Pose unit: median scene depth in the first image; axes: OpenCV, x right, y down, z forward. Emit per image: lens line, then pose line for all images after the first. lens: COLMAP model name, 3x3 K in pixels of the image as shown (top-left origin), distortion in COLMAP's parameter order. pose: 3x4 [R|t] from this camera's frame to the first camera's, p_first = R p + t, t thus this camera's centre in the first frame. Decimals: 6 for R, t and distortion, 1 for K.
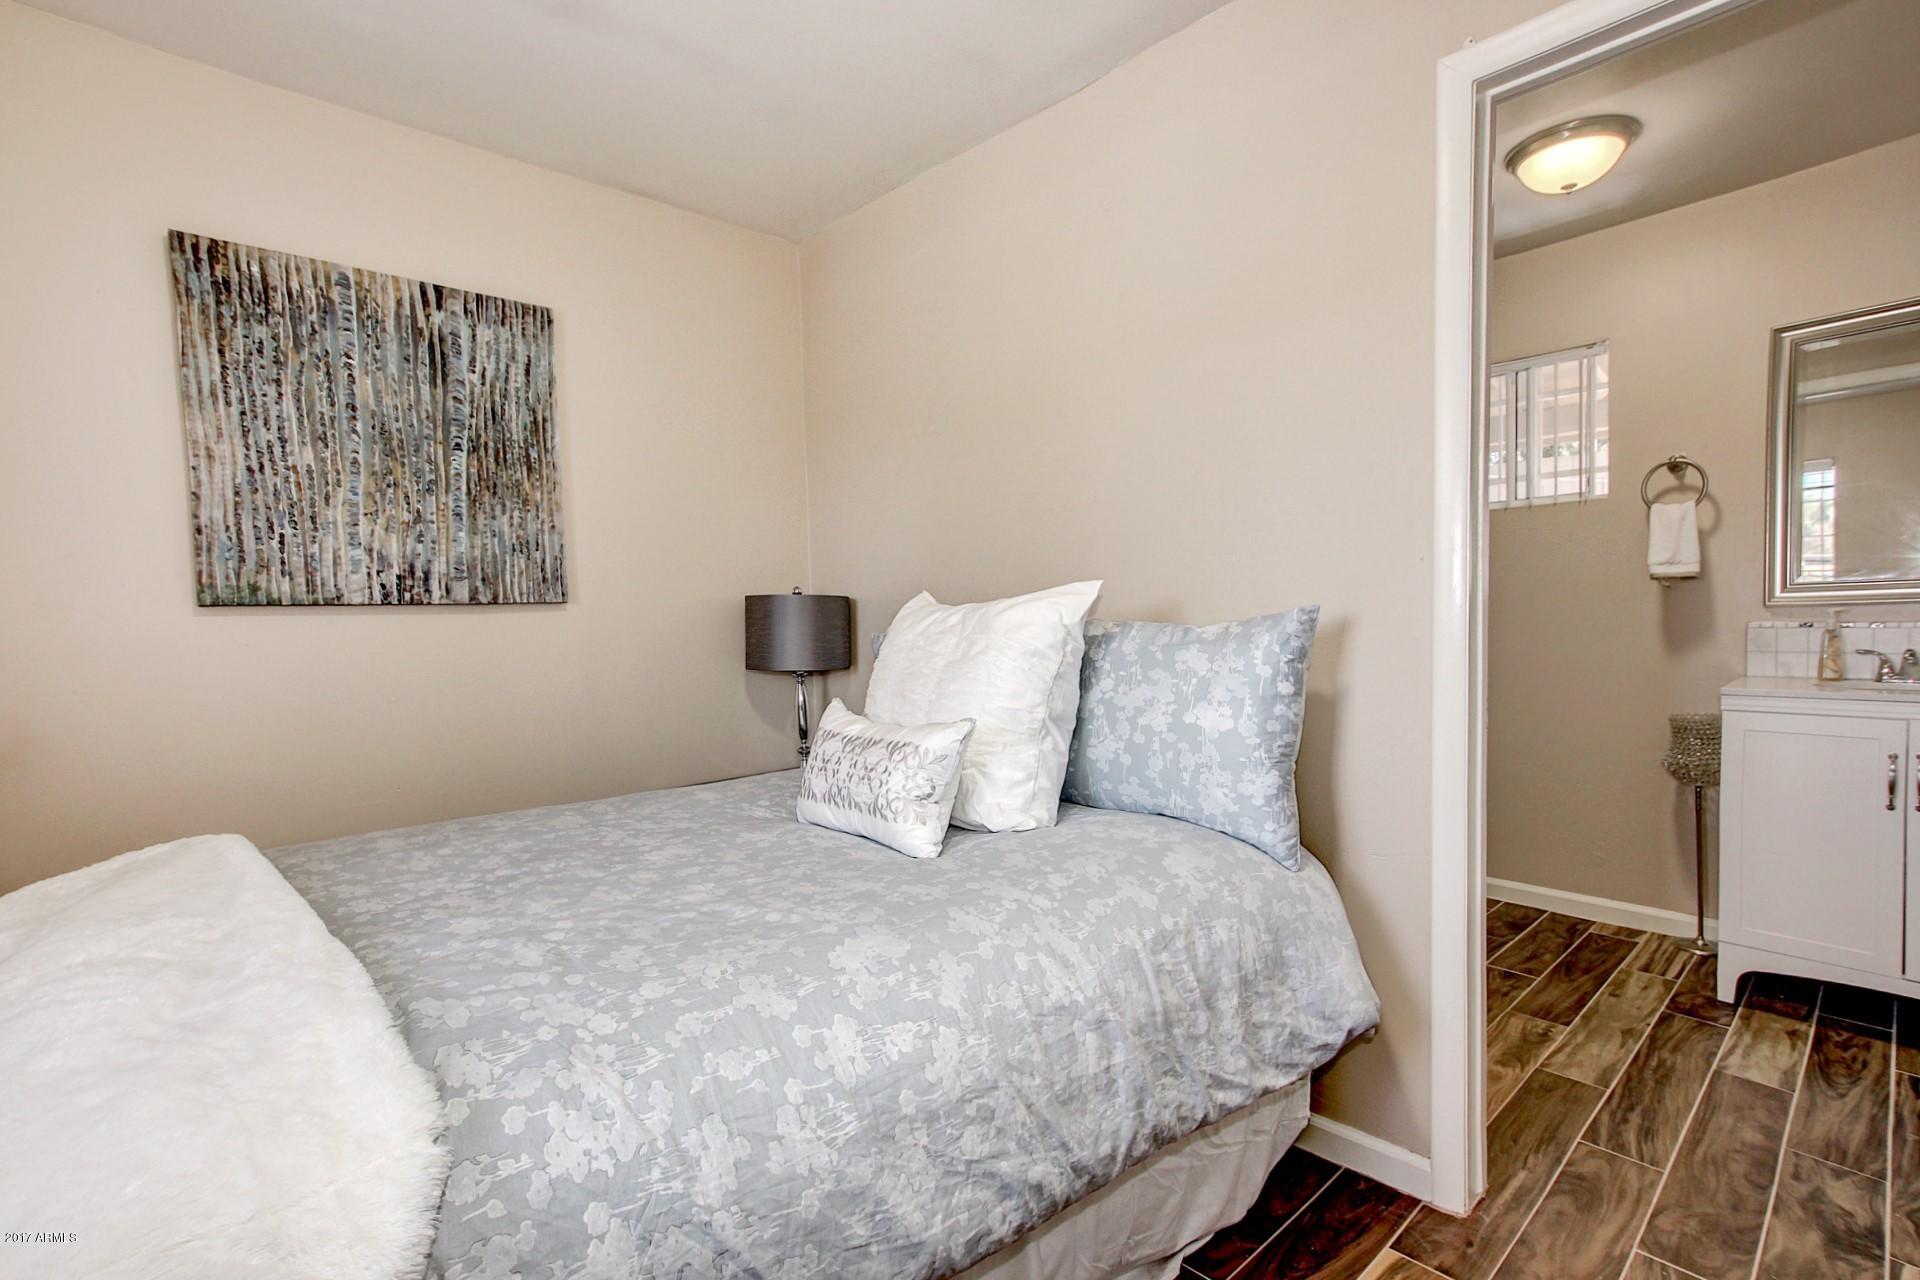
lens RADIAL K [[934.0, 0, 995.5], [0, 934.0, 672.6], [0, 0, 1]] dist [-0.012117, 0.000486]
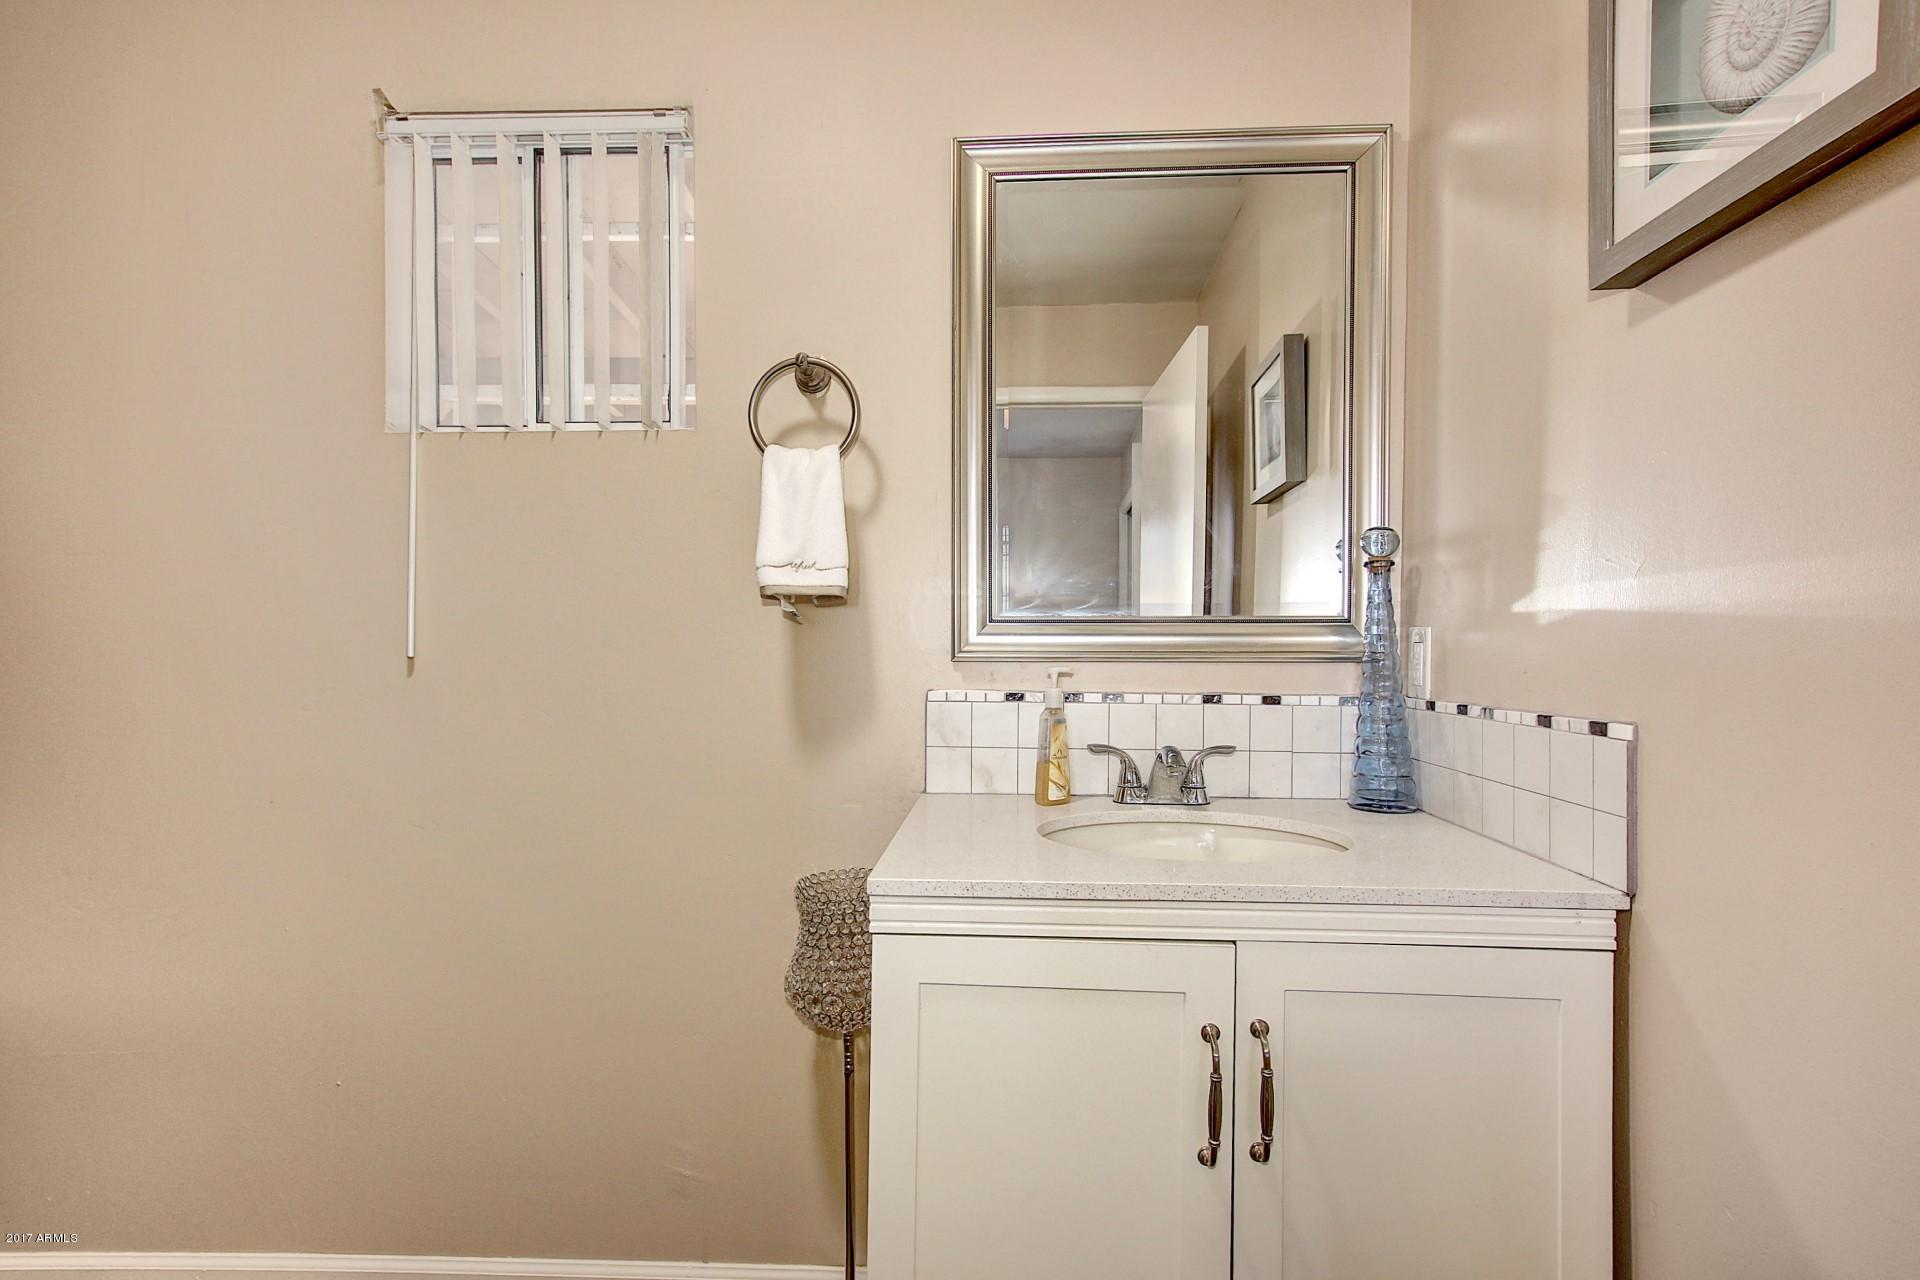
lens RADIAL K [[934.0, 0, 961.5], [0, 934.0, 650.3], [0, 0, 1]] dist [-0.012117, 0.000486]
pose [[0.758148, 0.022378, 0.651699, 0.201089], [0.022411, 0.997926, -0.060339, -0.018363], [-0.651698, 0.060351, 0.756074, 0.244742]]
